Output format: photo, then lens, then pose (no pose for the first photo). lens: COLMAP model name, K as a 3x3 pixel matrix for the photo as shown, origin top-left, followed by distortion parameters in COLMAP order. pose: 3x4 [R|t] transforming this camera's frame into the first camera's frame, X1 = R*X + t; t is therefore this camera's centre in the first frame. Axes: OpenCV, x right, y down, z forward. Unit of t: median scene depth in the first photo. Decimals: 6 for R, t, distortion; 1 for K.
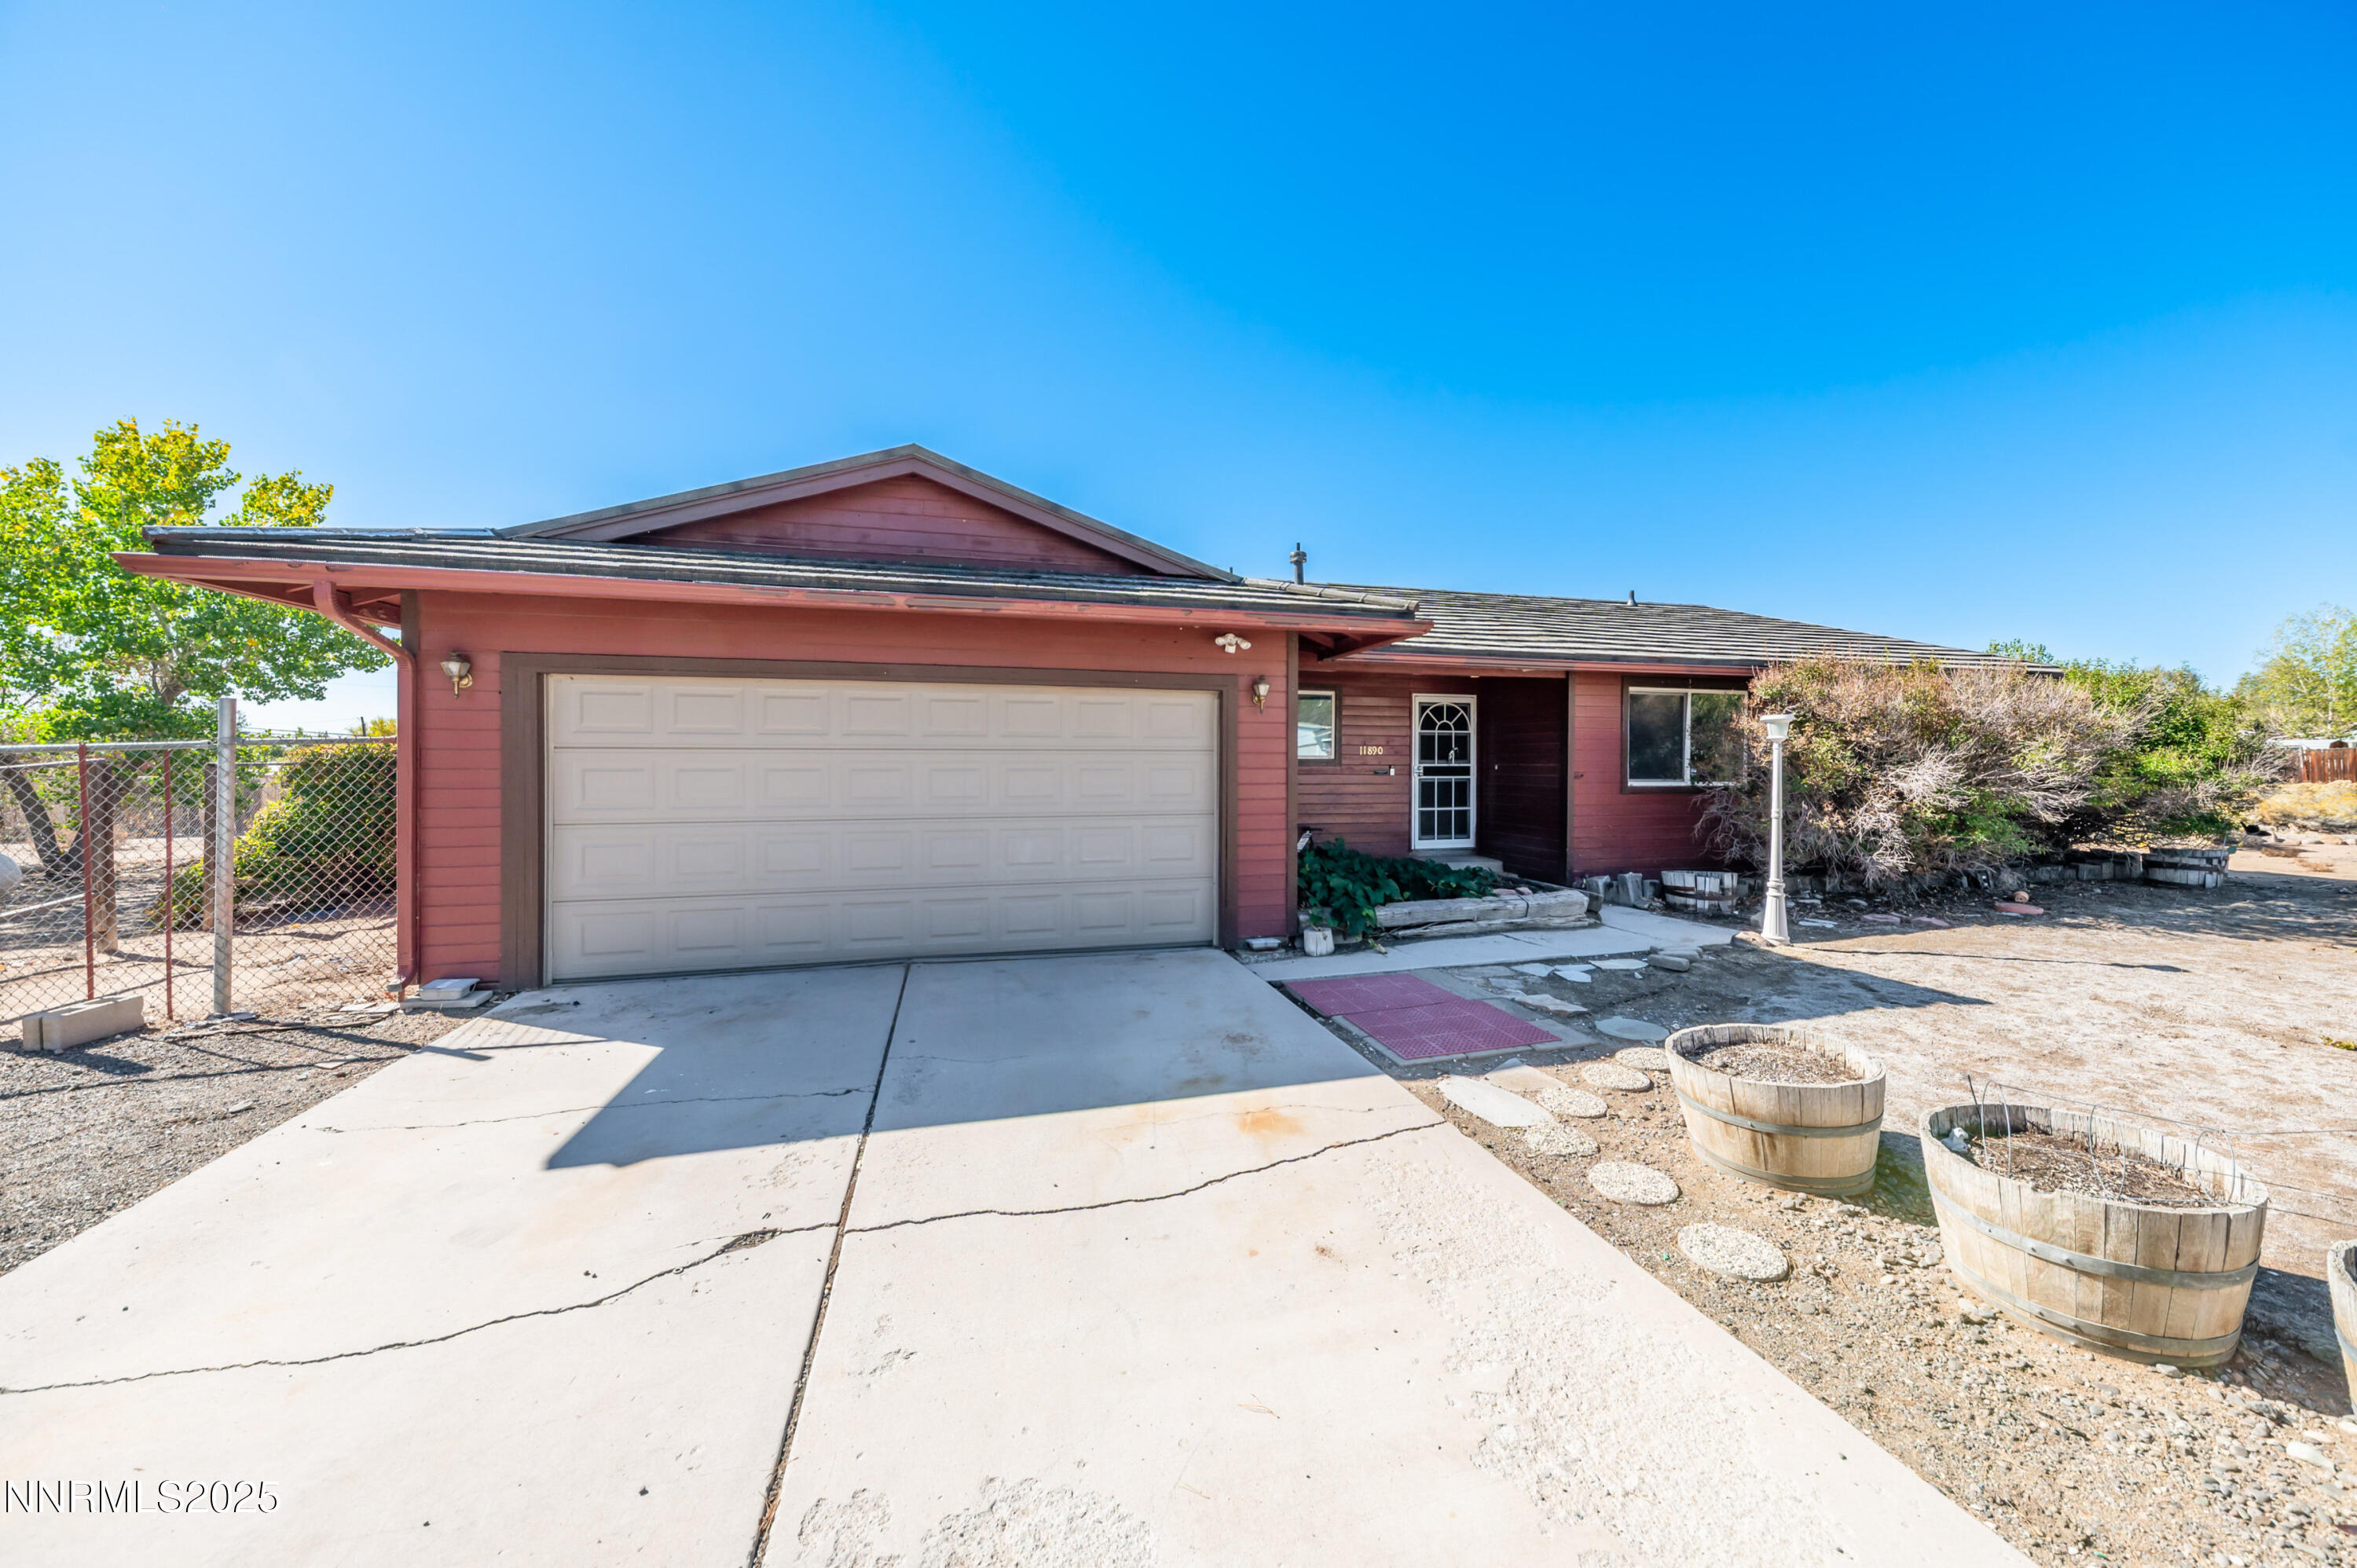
lens RADIAL K [[814.8, 0, 1170.9], [0, 814.8, 773.5], [0, 0, 1]] dist [-0.000131, -0.000327]
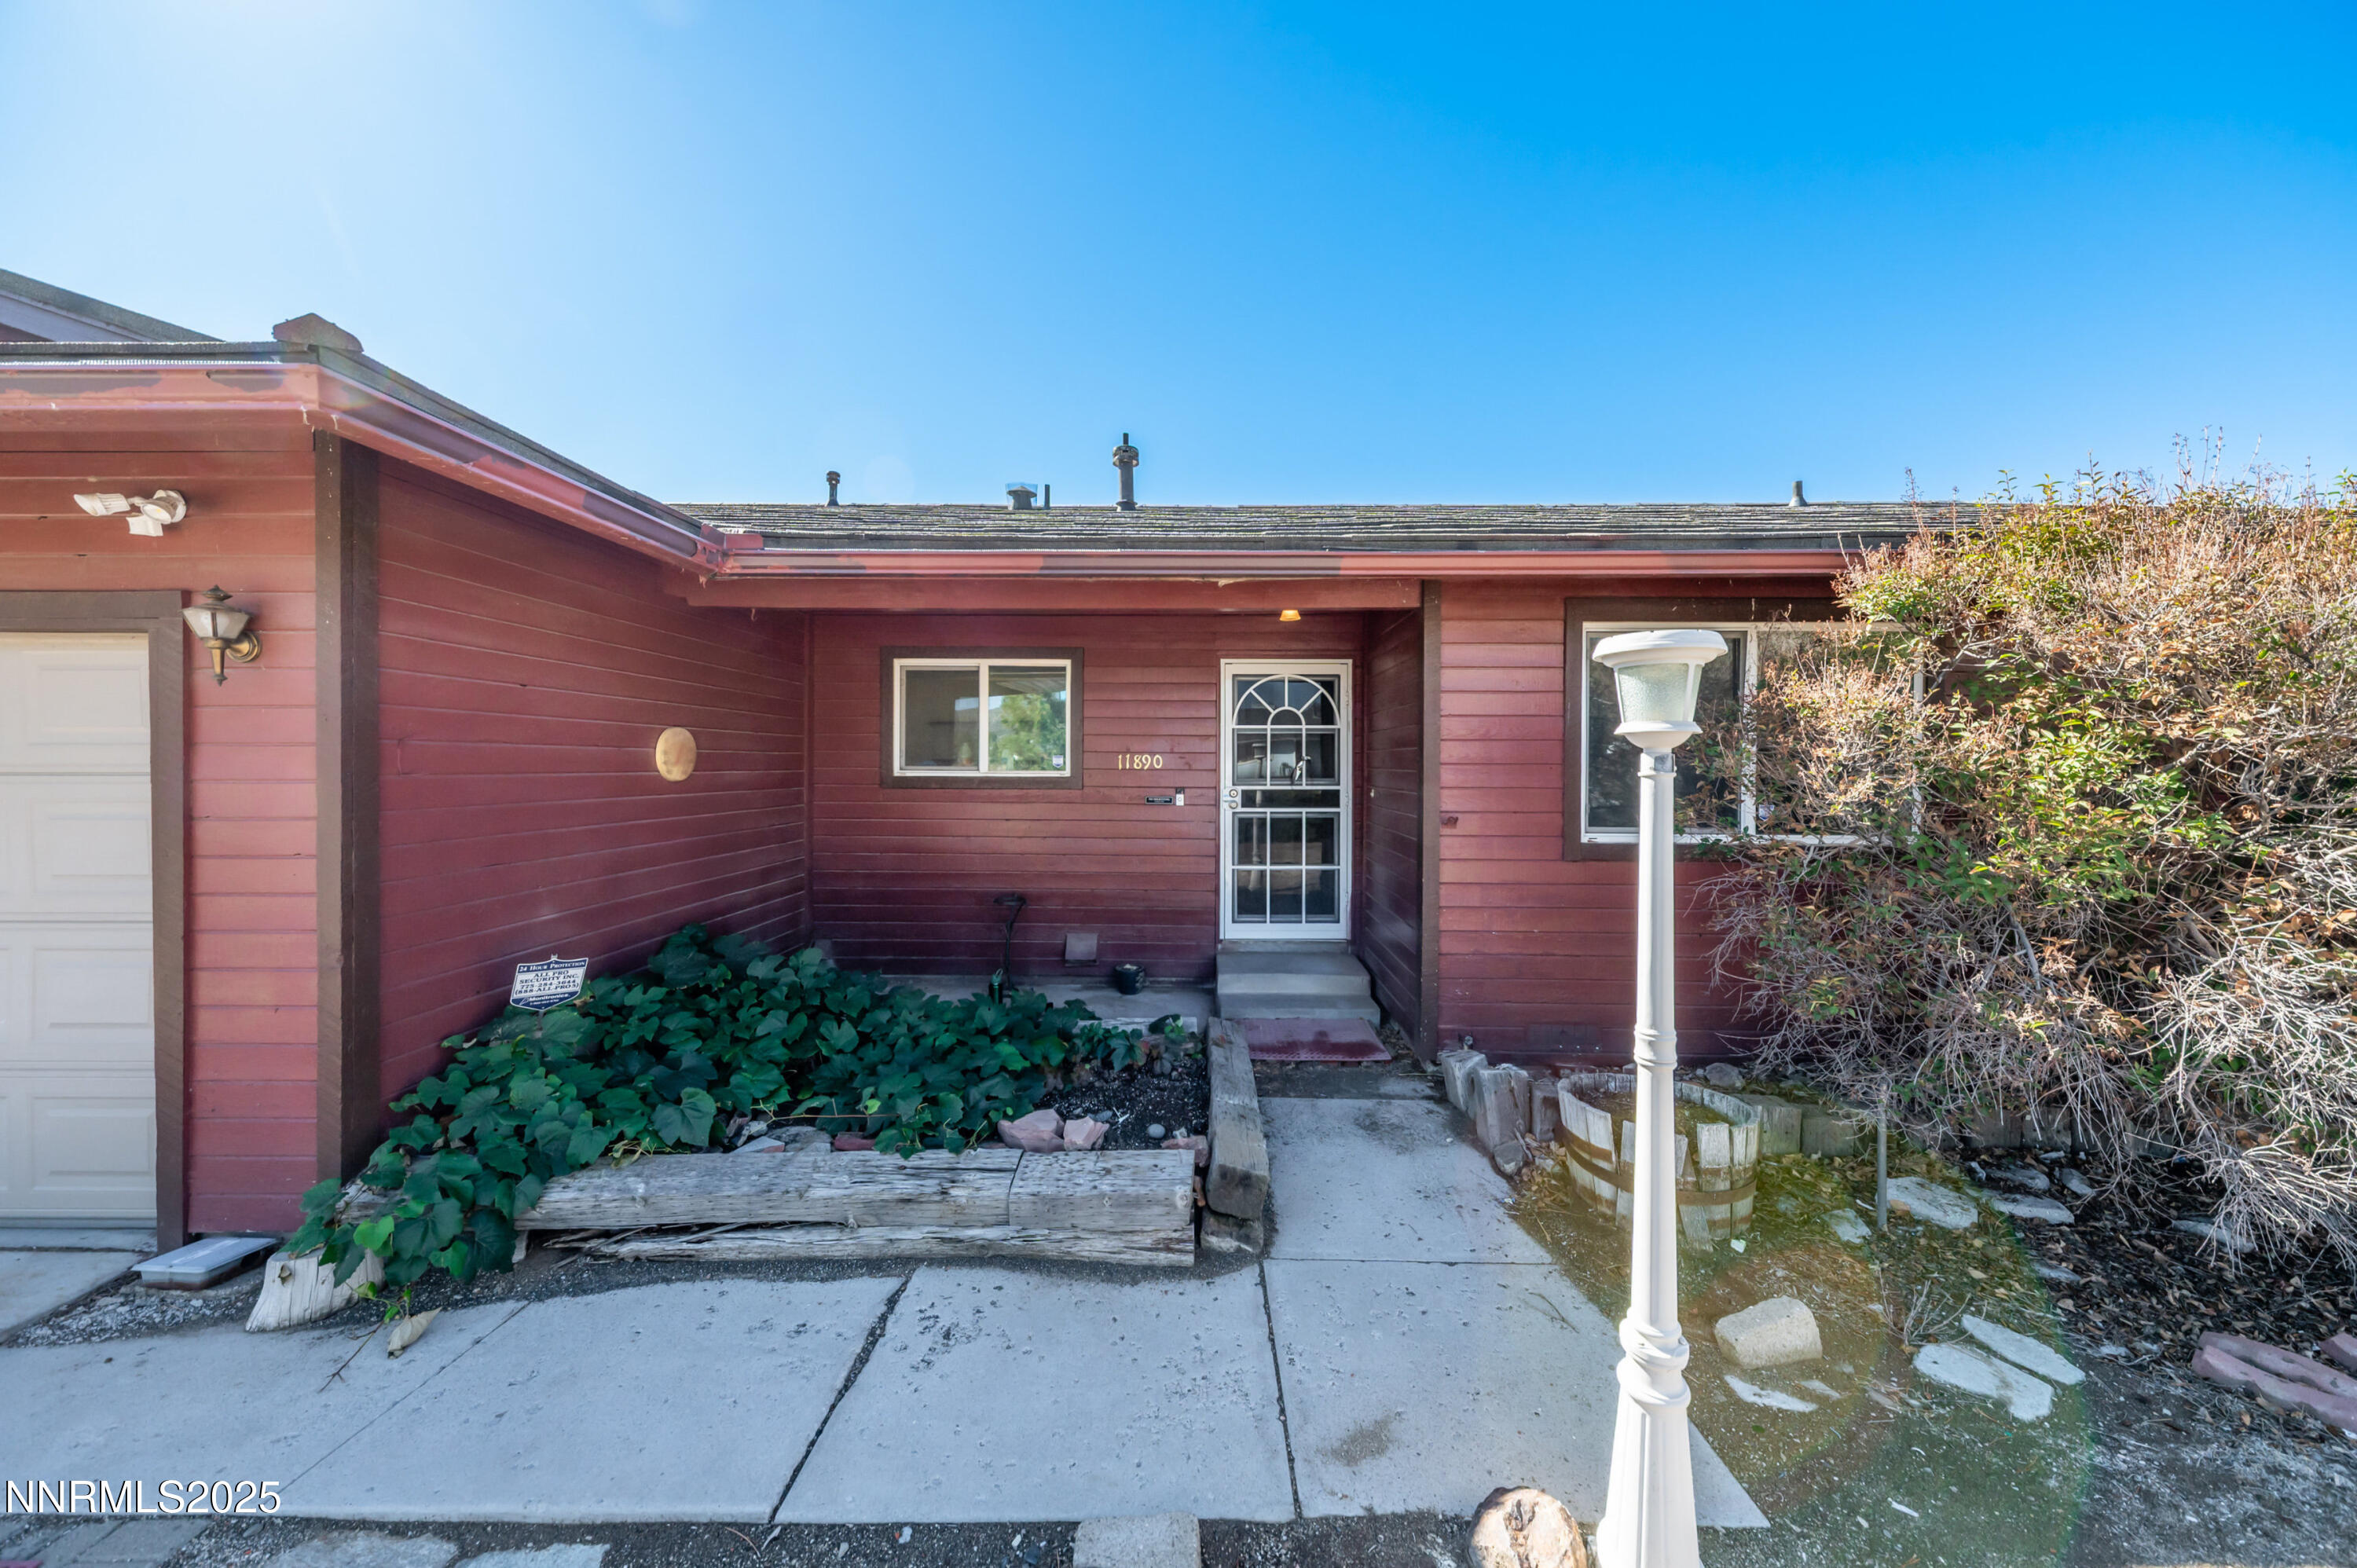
lens RADIAL K [[814.8, 0, 1189.8], [0, 814.8, 768.7], [0, 0, 1]] dist [-0.000131, -0.000327]
pose [[0.965034, 0.002445, -0.262114, 0.425072], [-0.004621, 0.999960, -0.007686, -0.019057], [0.262085, 0.008628, 0.965006, 0.461619]]
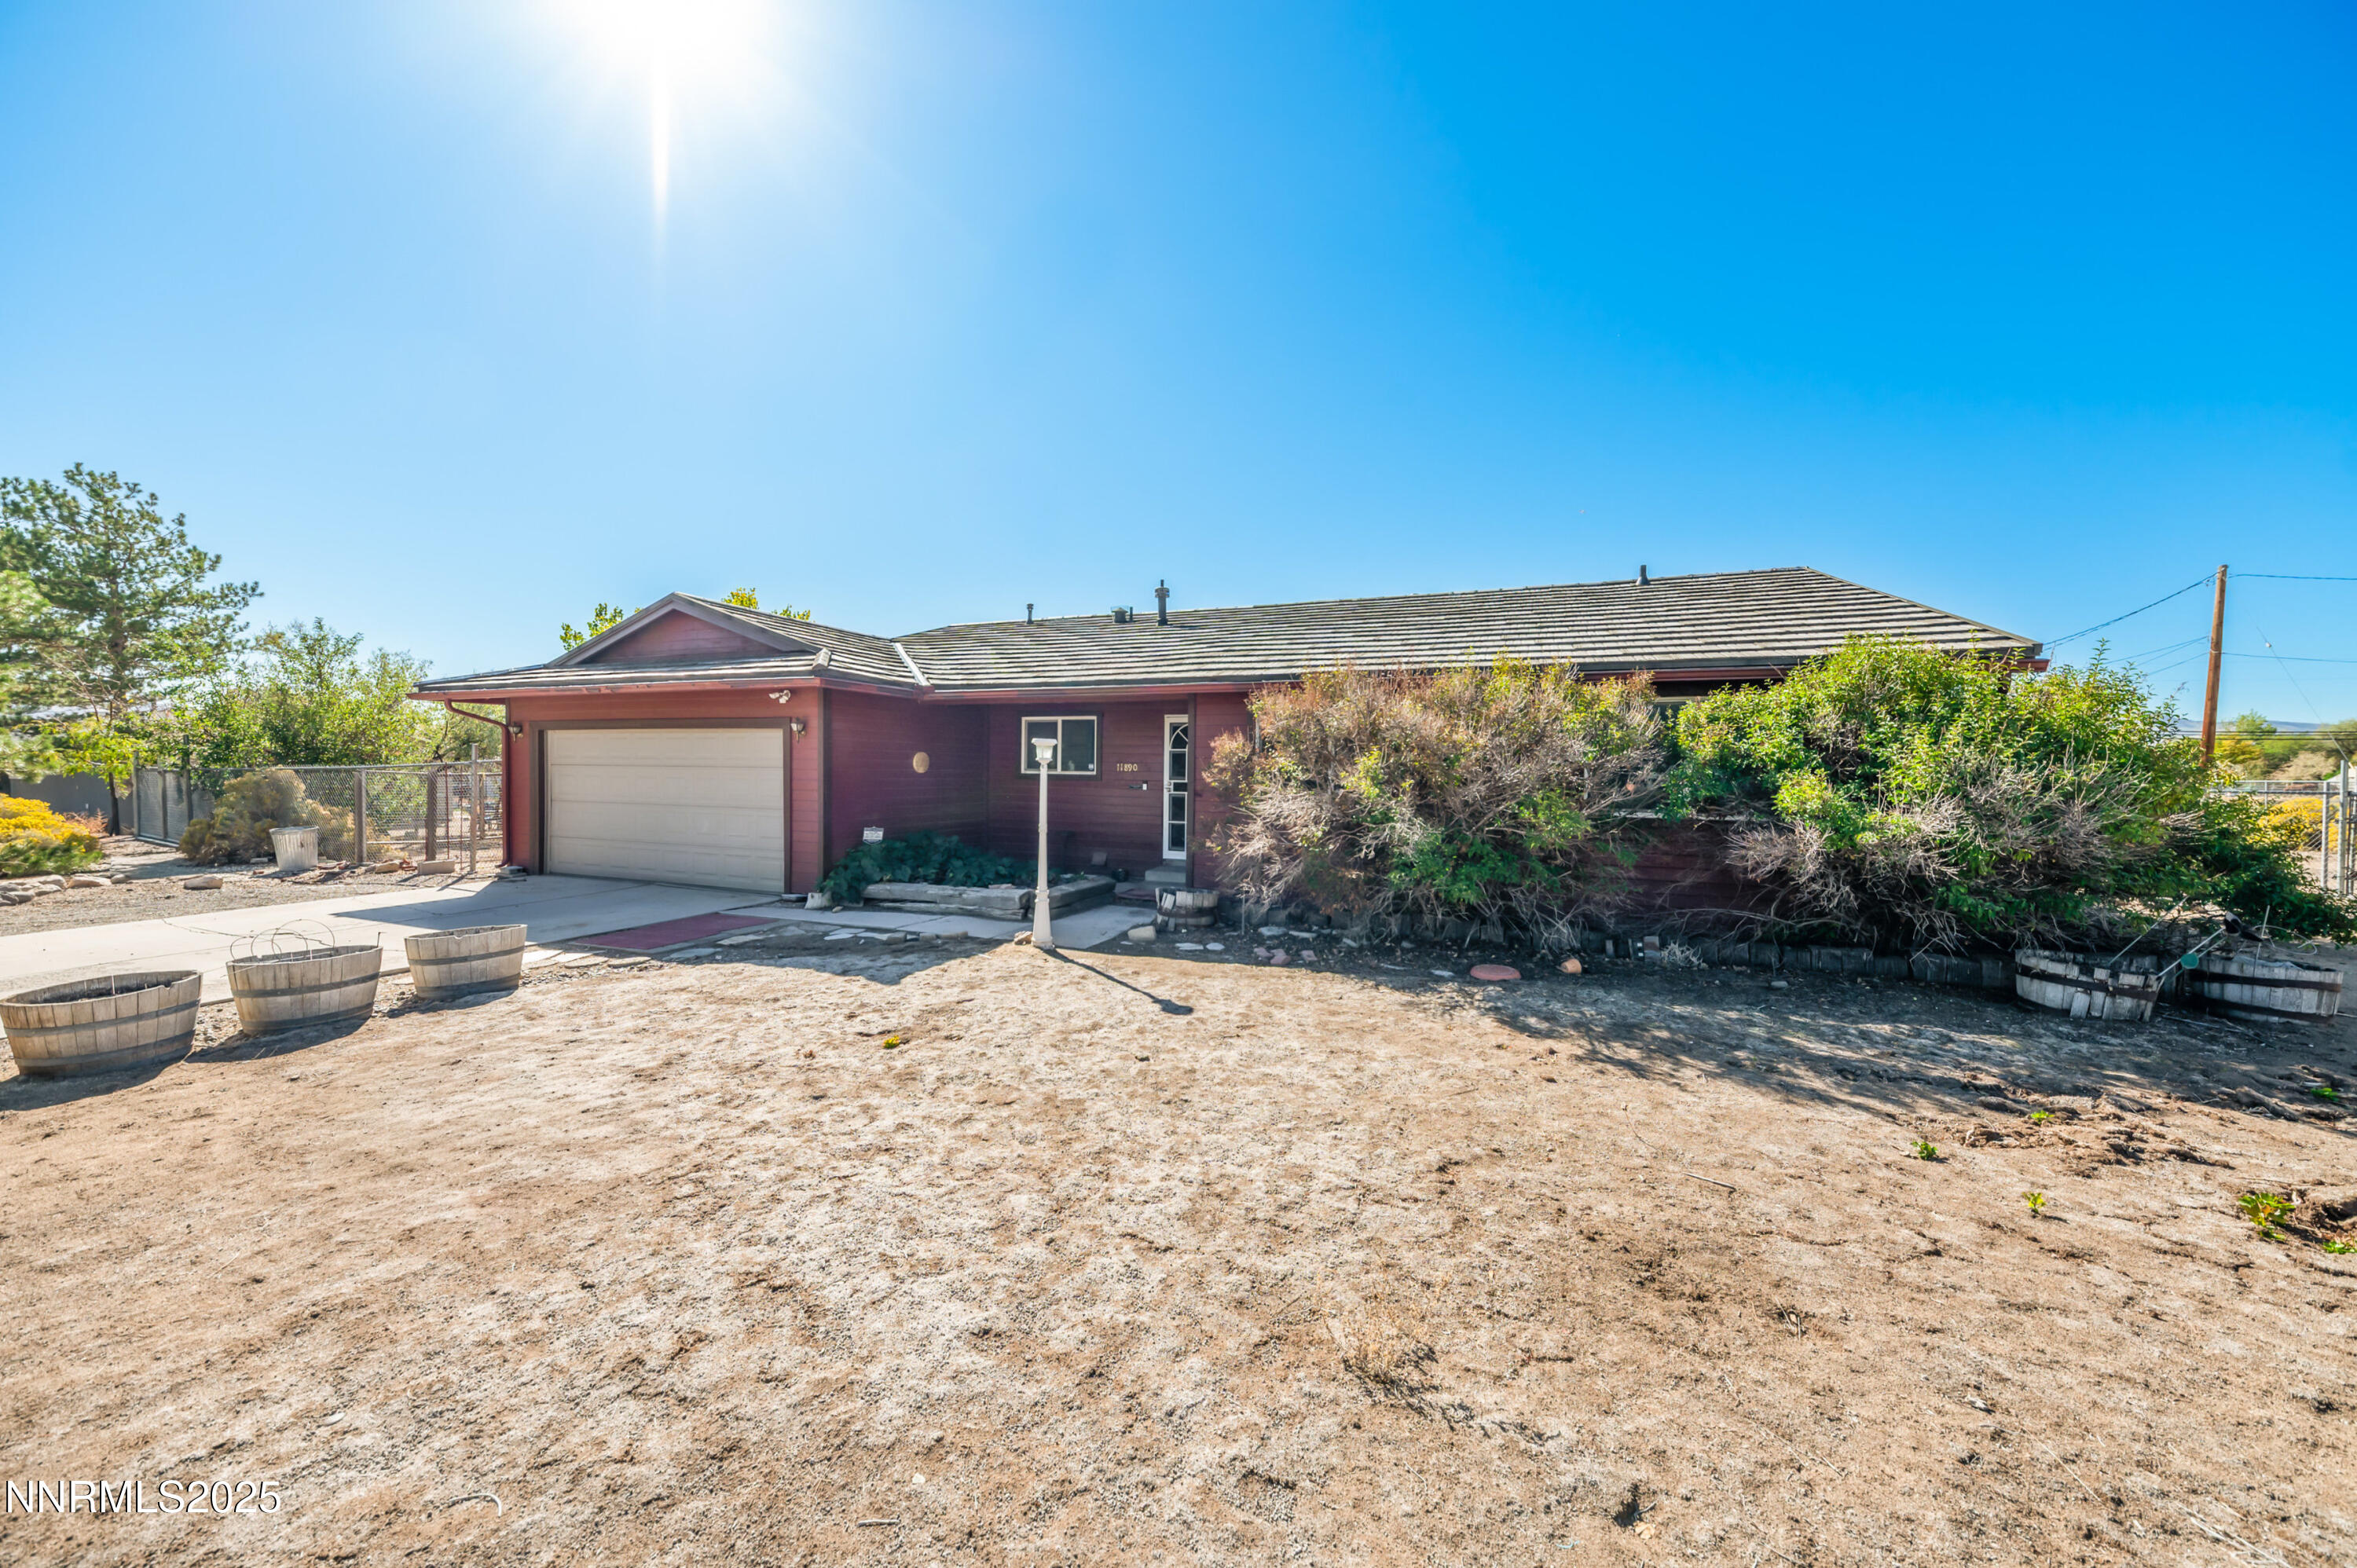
lens RADIAL K [[814.8, 0, 1182.5], [0, 814.8, 798.0], [0, 0, 1]] dist [-0.000131, -0.000327]
pose [[0.797813, 0.029847, -0.602166, 0.980069], [-0.019765, 0.999532, 0.023356, -0.013773], [0.602582, -0.006732, 0.798029, 0.148311]]
